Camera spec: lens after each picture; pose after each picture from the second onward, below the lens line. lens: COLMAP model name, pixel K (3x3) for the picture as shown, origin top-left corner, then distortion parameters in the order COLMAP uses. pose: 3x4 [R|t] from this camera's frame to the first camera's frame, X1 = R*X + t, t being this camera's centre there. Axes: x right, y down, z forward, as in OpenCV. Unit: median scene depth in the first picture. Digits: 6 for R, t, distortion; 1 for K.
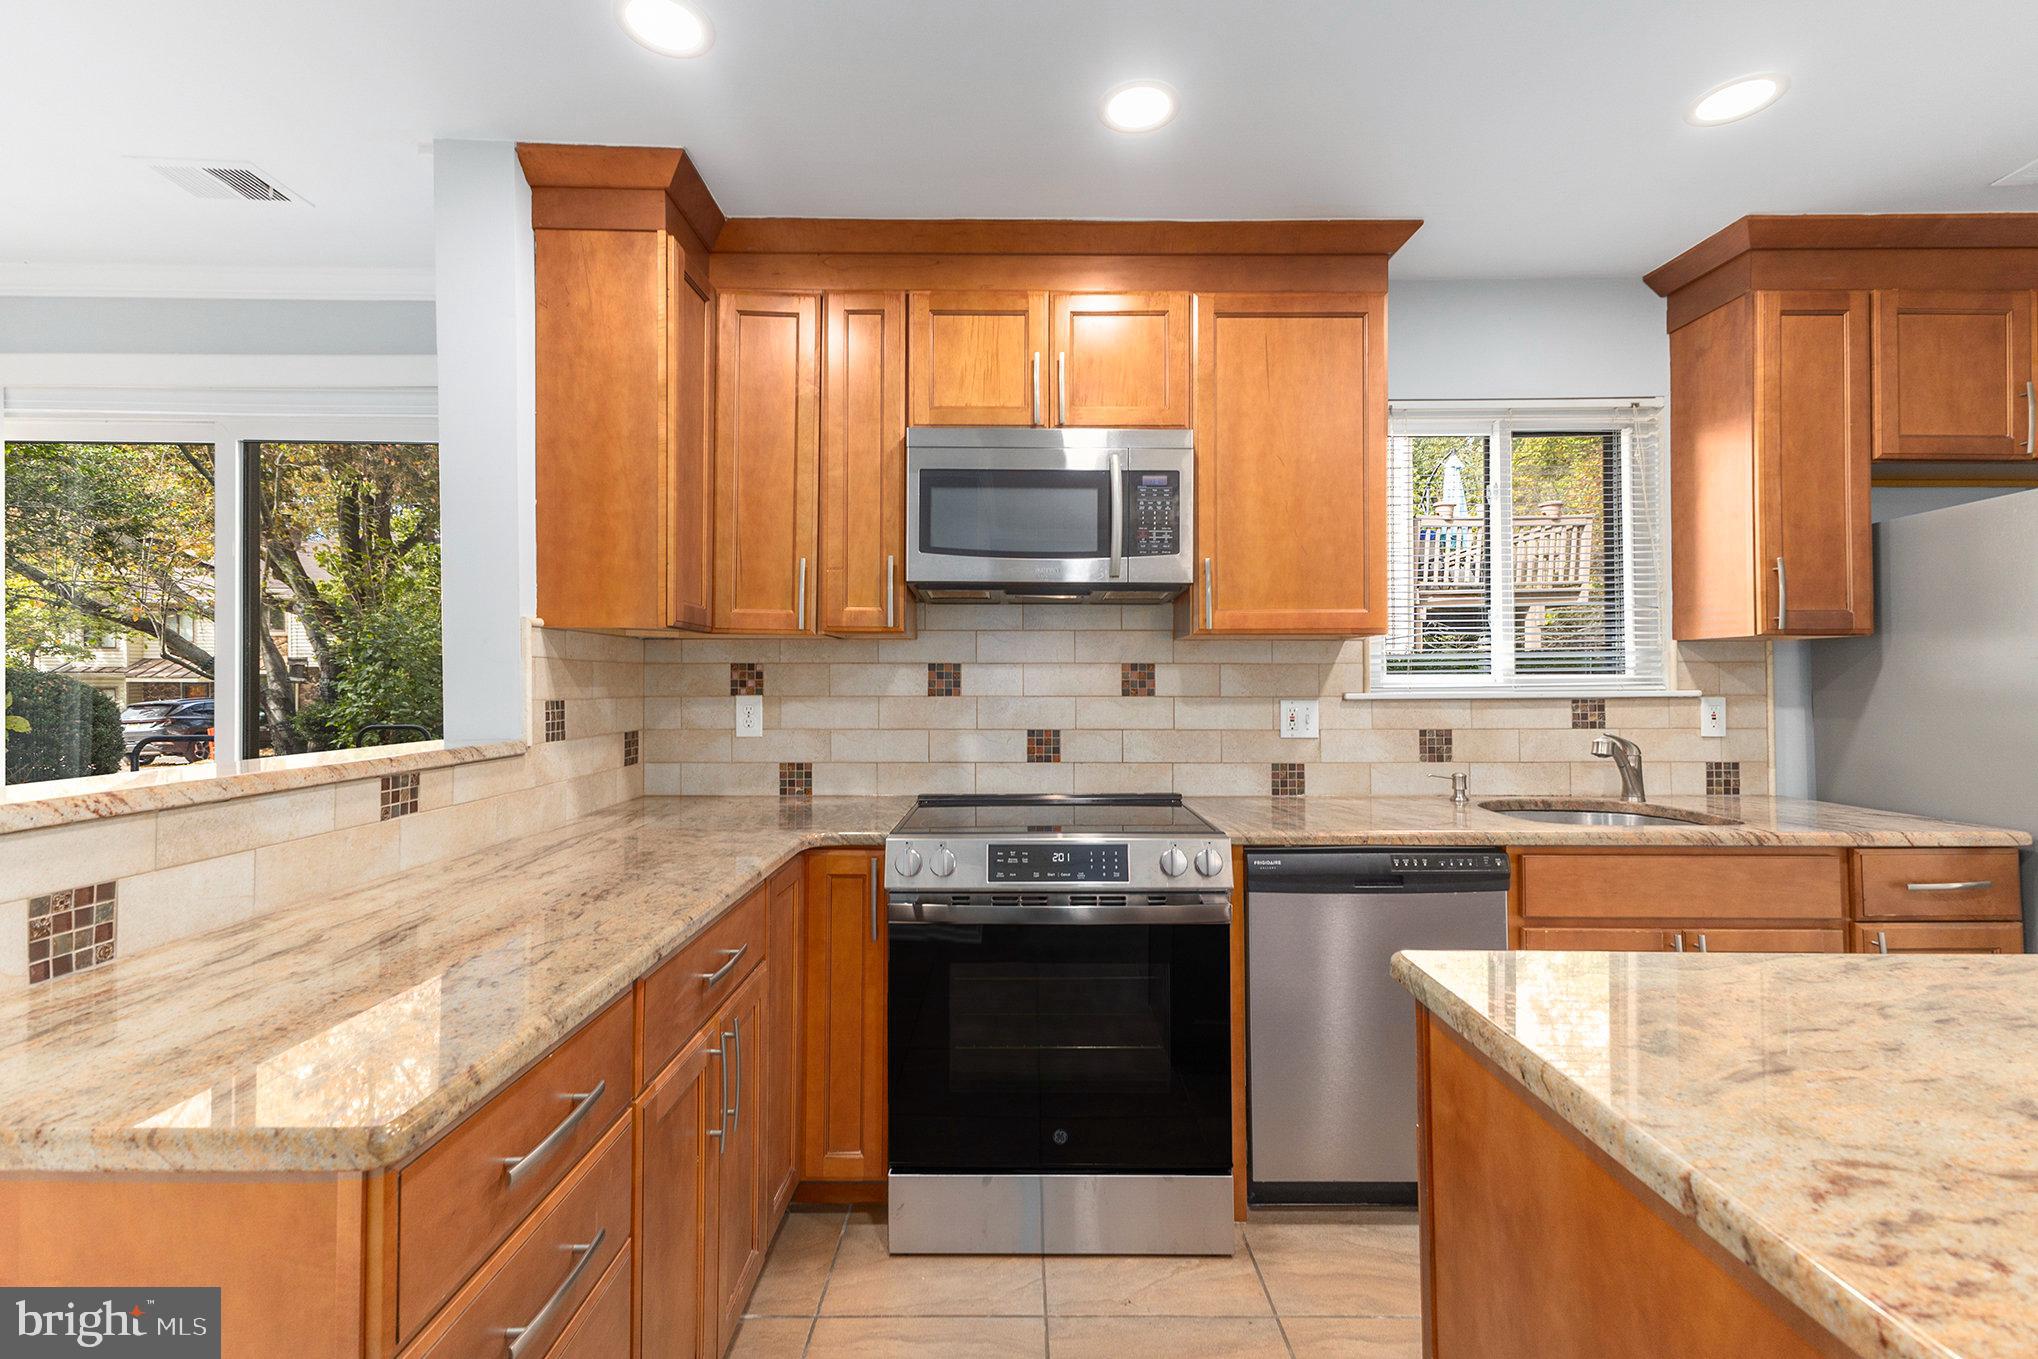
lens RADIAL K [[900.2, 0, 1031.7], [0, 900.2, 668.5], [0, 0, 1]] dist [0.010764, -0.003142]
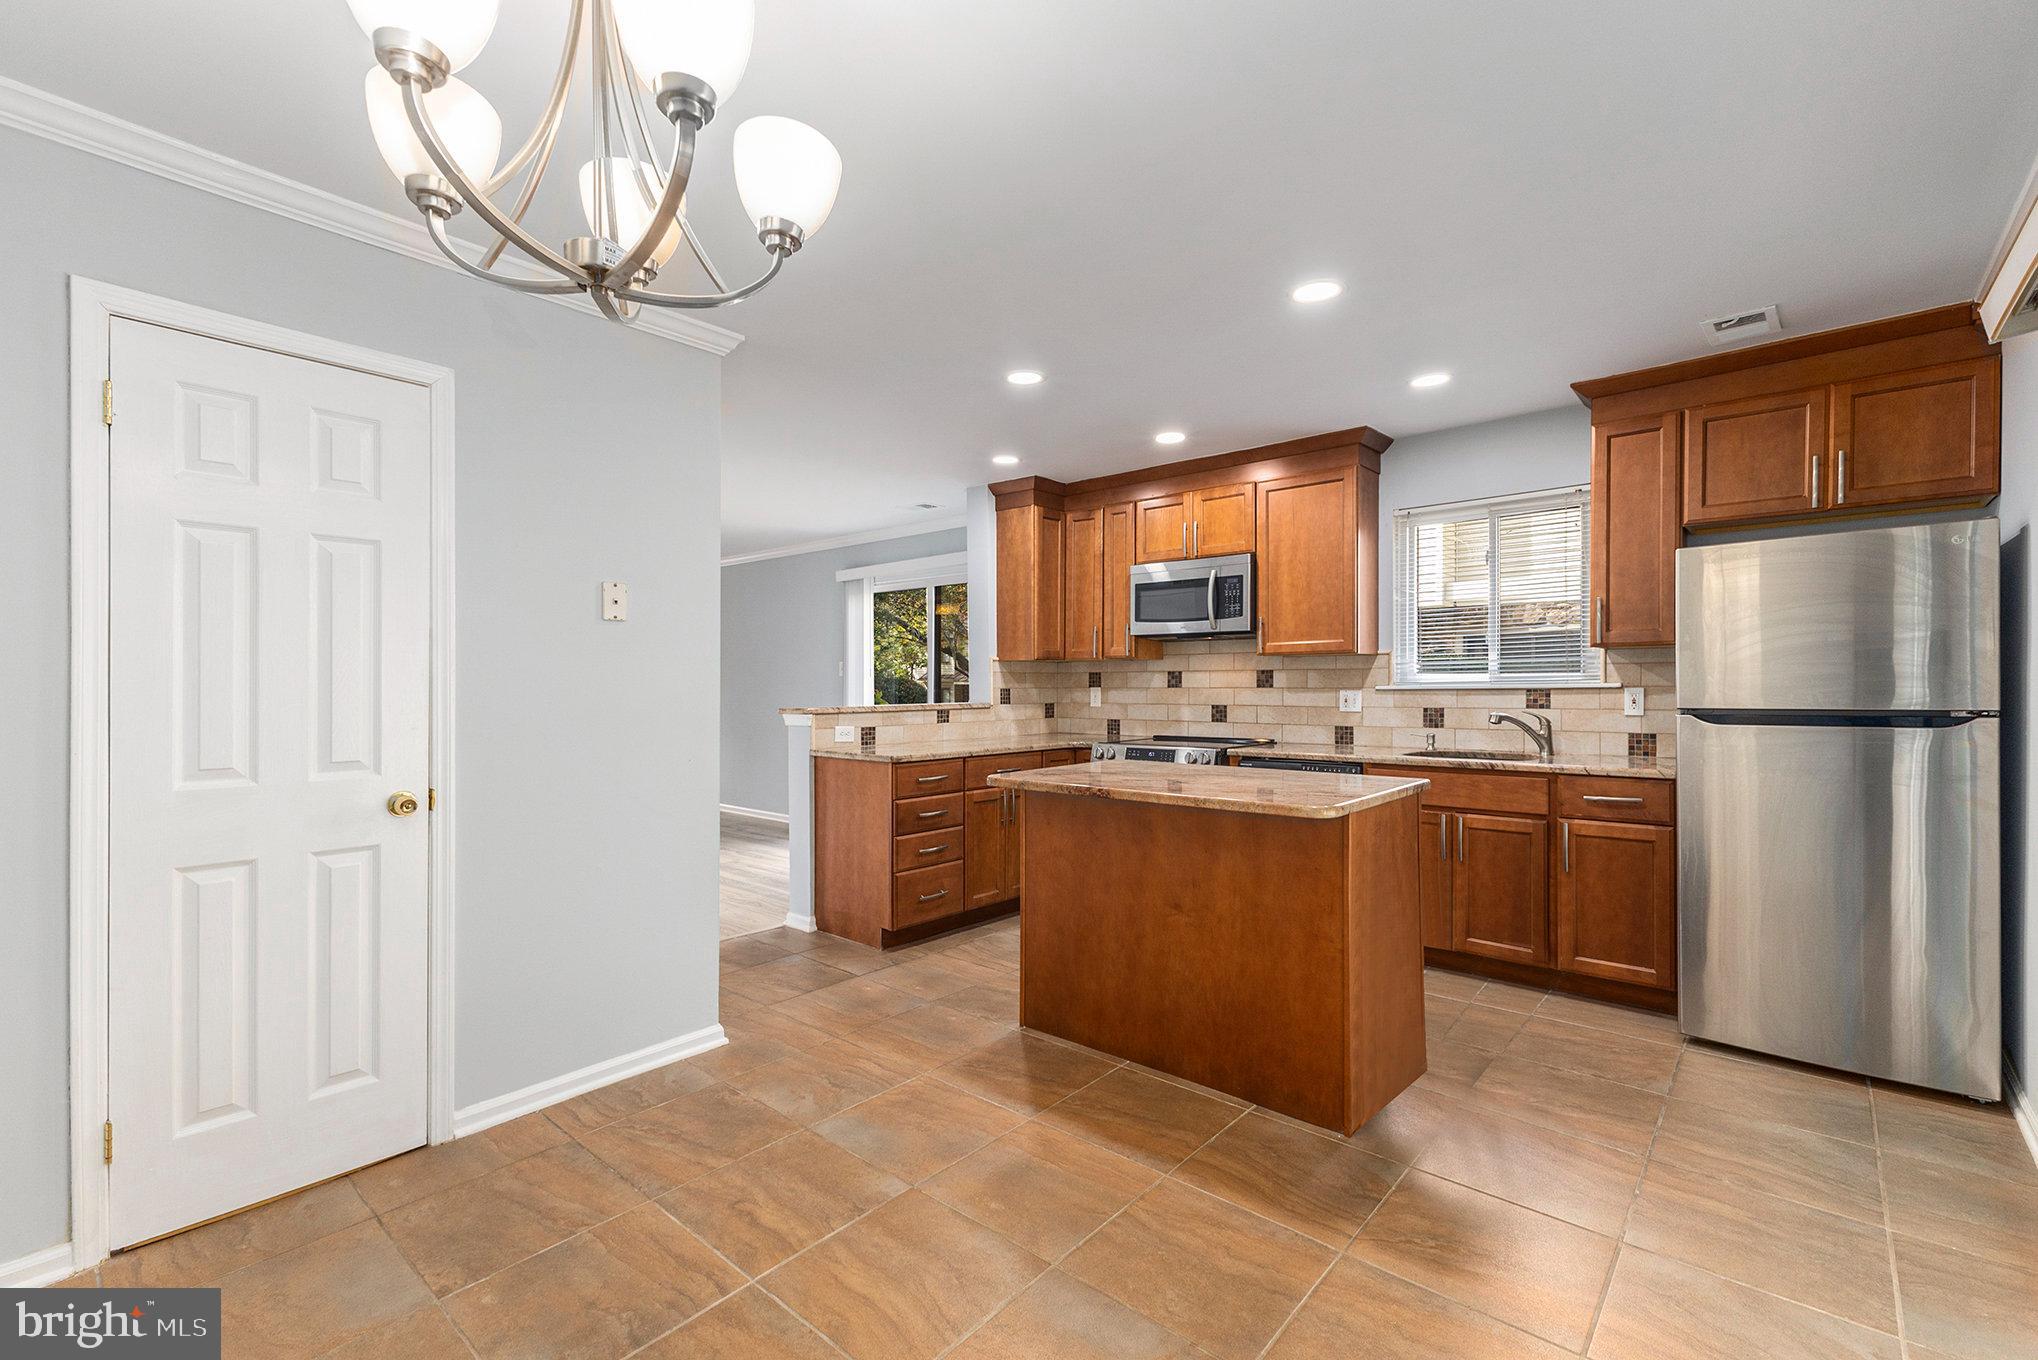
lens RADIAL K [[869.1, 0, 1036.5], [0, 869.1, 682.5], [0, 0, 1]] dist [0.011274, -0.000926]
pose [[0.764463, -0.003655, -0.644657, 1.040428], [0.012875, 0.999871, 0.009599, -0.003635], [0.644539, -0.015638, 0.764411, -0.770989]]
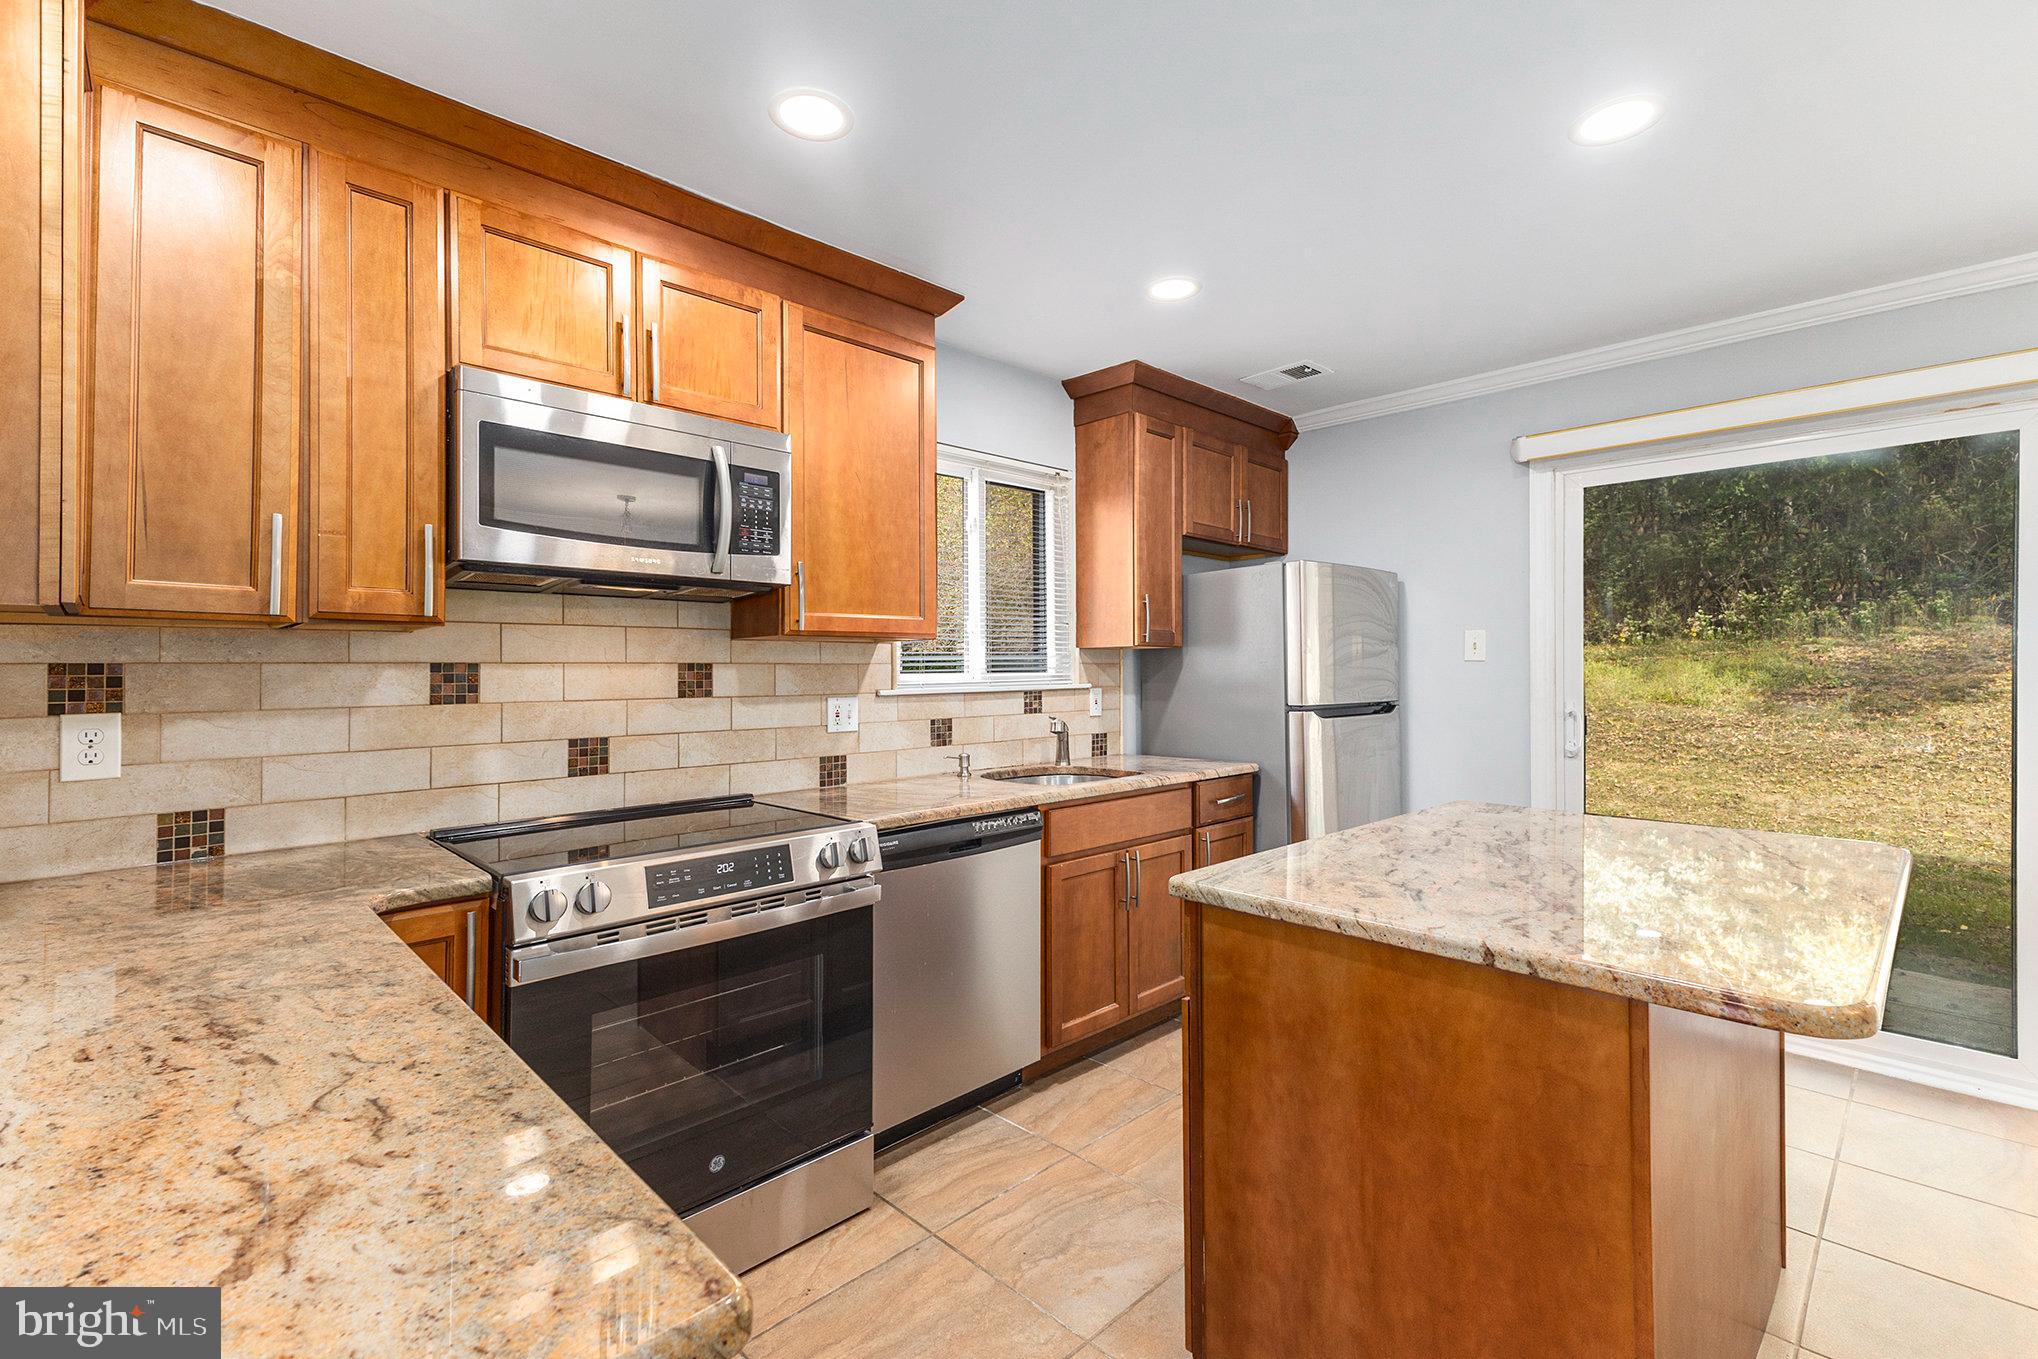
lens RADIAL K [[869.1, 0, 1040.8], [0, 869.1, 674.9], [0, 0, 1]] dist [0.011274, -0.000926]
pose [[0.713815, -0.008026, 0.700288, -0.304883], [-0.000153, 0.999933, 0.011616, -0.004882], [-0.700334, -0.008399, 0.713765, 0.091200]]
